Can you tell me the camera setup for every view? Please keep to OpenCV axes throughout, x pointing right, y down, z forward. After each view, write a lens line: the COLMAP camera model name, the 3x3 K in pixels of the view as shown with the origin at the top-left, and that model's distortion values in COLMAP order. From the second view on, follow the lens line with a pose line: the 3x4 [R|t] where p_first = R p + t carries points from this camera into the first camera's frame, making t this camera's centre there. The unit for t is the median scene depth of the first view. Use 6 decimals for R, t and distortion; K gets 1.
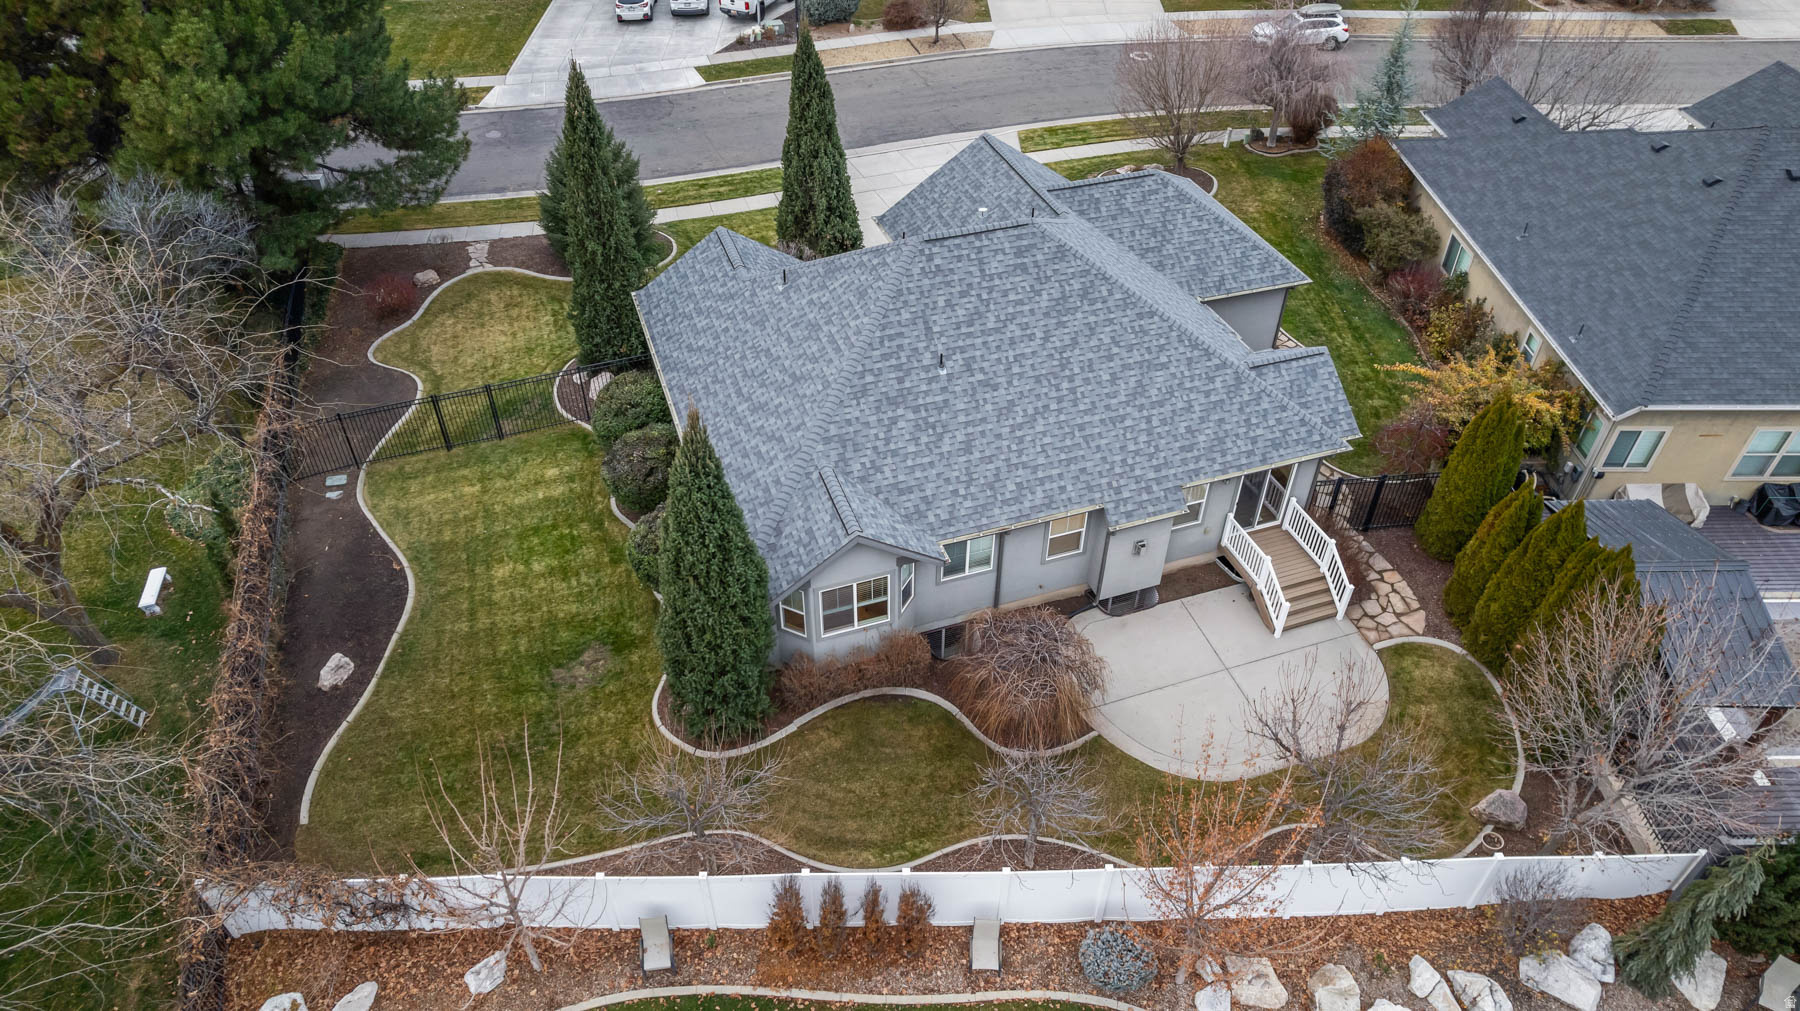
lens RADIAL K [[1169.1, 0, 903.7], [0, 1169.1, 508.2], [0, 0, 1]] dist [-0.078101, 0.072550]
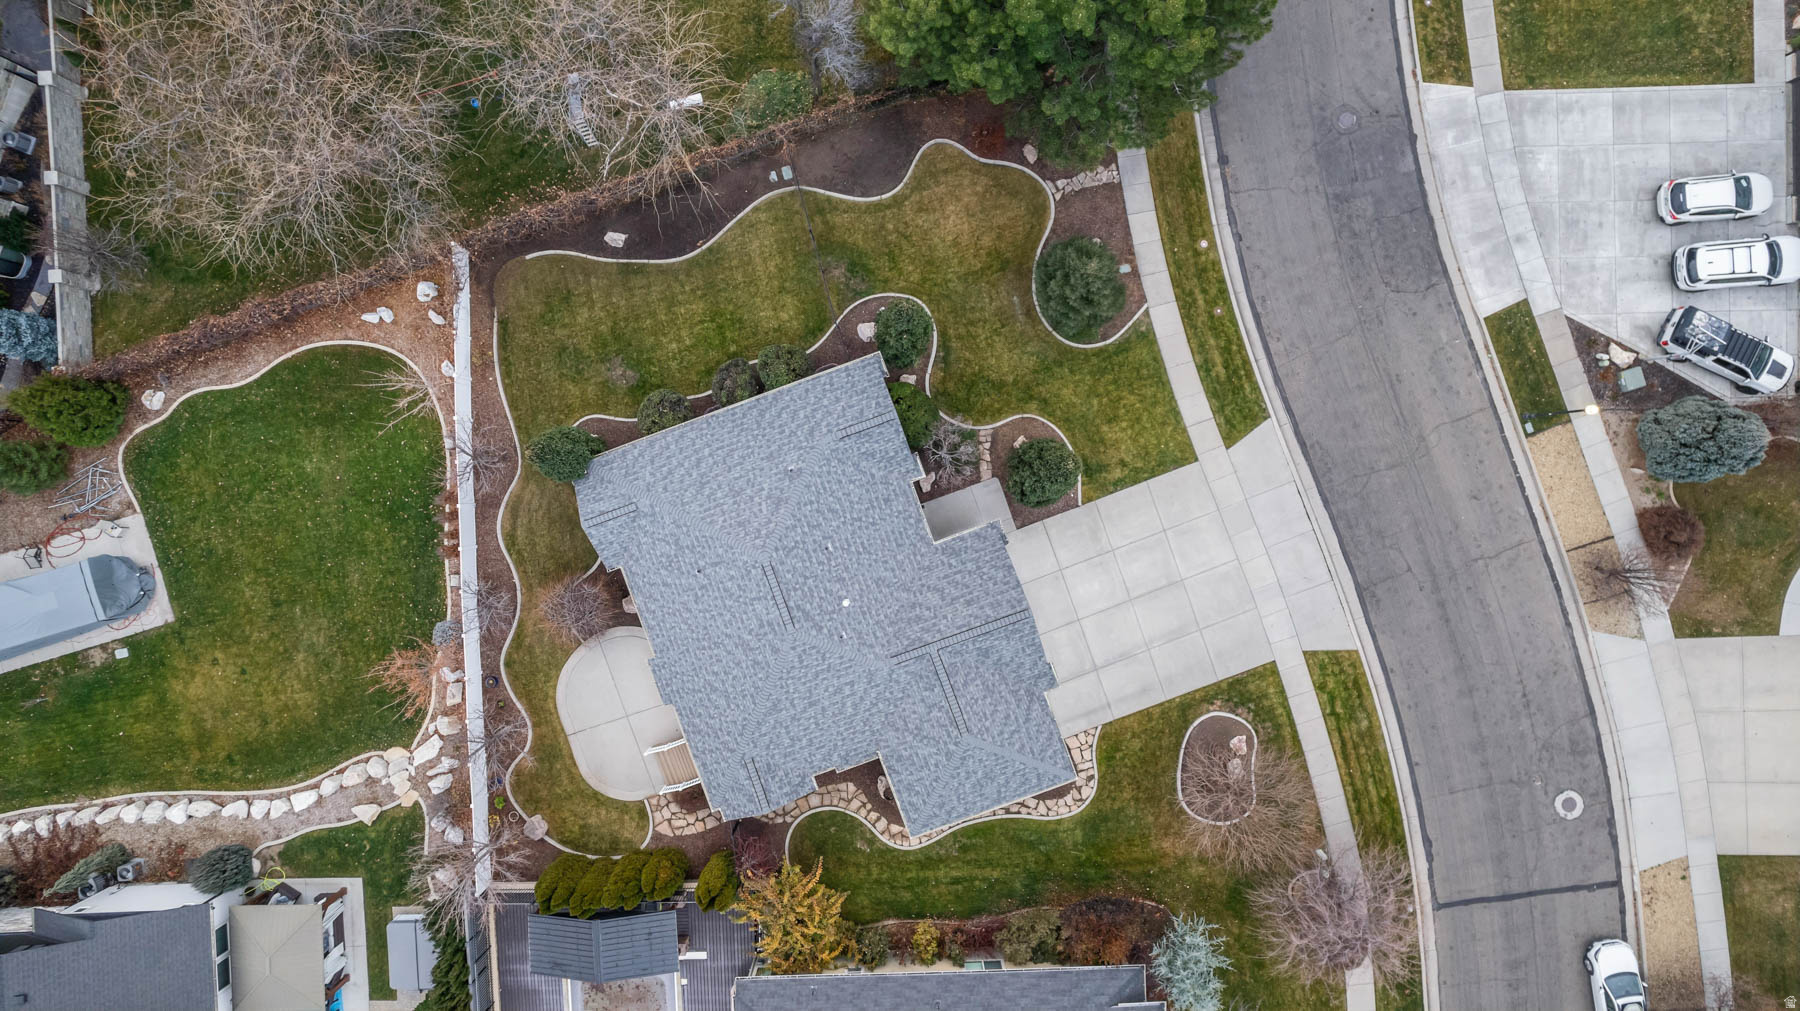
lens RADIAL K [[1164.3, 0, 903.5], [0, 1164.3, 510.7], [0, 0, 1]] dist [-0.081581, 0.073059]
pose [[0.011041, 0.999791, 0.017201, -0.069992], [-0.654440, -0.005781, 0.756092, -1.351766], [0.756033, -0.019605, 0.654240, 0.105020]]
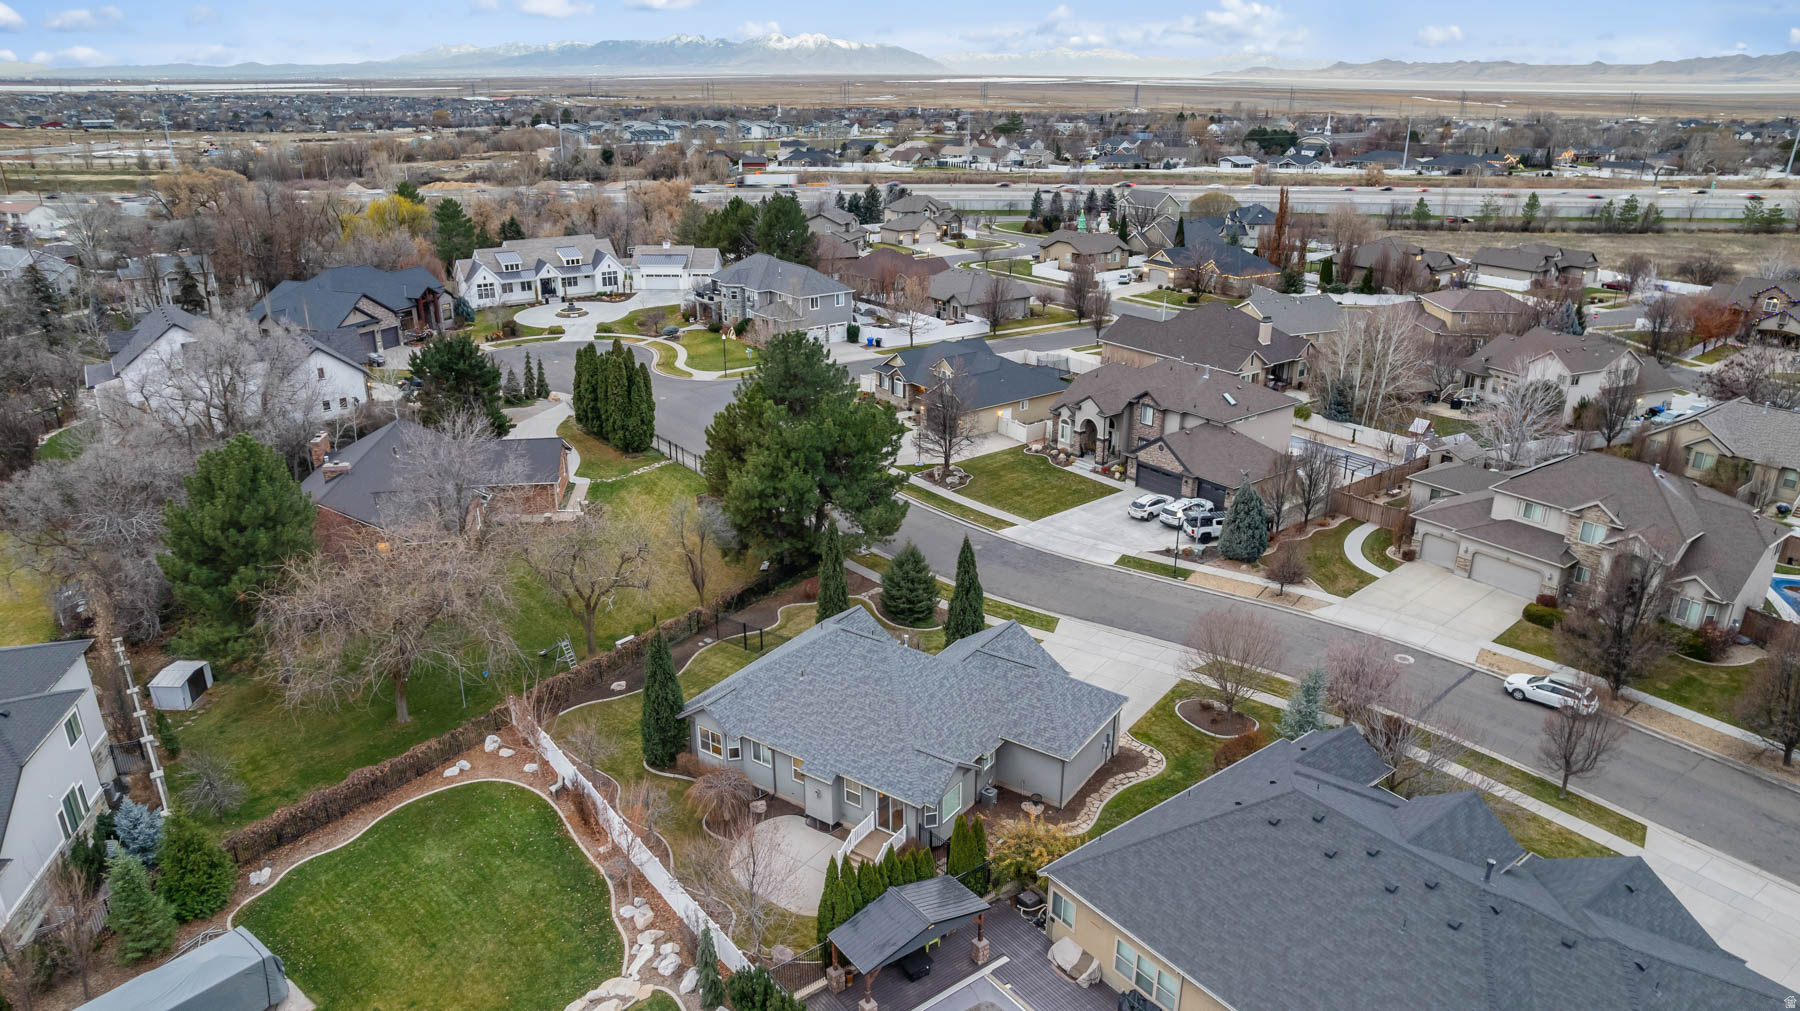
lens RADIAL K [[1164.3, 0, 903.5], [0, 1164.3, 510.7], [0, 0, 1]] dist [-0.081581, 0.073059]
pose [[0.592033, 0.282782, -0.754673, 1.474794], [-0.524340, 0.846279, -0.094231, -0.239774], [0.612018, 0.451493, 0.649299, -0.397818]]
